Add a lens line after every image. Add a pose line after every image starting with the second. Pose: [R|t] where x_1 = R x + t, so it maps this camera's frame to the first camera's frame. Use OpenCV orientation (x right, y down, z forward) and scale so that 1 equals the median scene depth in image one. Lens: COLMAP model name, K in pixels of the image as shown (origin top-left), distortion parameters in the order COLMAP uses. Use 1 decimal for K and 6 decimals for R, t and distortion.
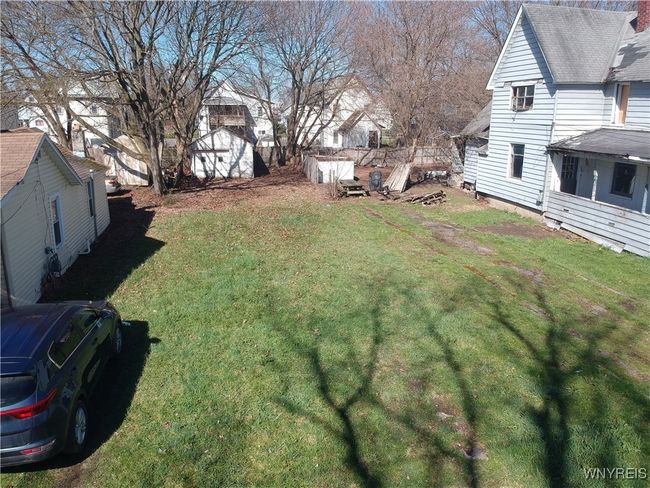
lens RADIAL K [[480.7, 0, 321.3], [0, 480.7, 231.8], [0, 0, 1]] dist [0.015224, -0.058482]
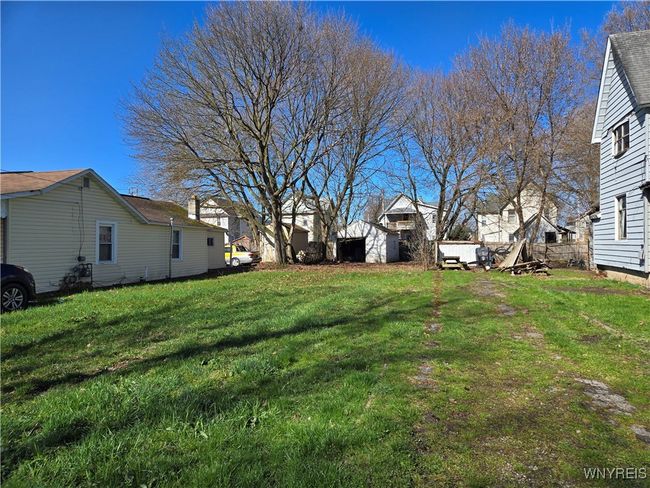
lens RADIAL K [[429.6, 0, 325.2], [0, 429.6, 245.3], [0, 0, 1]] dist [0.066332, -0.056901]
pose [[0.874136, -0.007407, -0.485625, 0.349765], [-0.108246, 0.971762, -0.209669, 0.111855], [0.473465, 0.235846, 0.848651, 0.174560]]
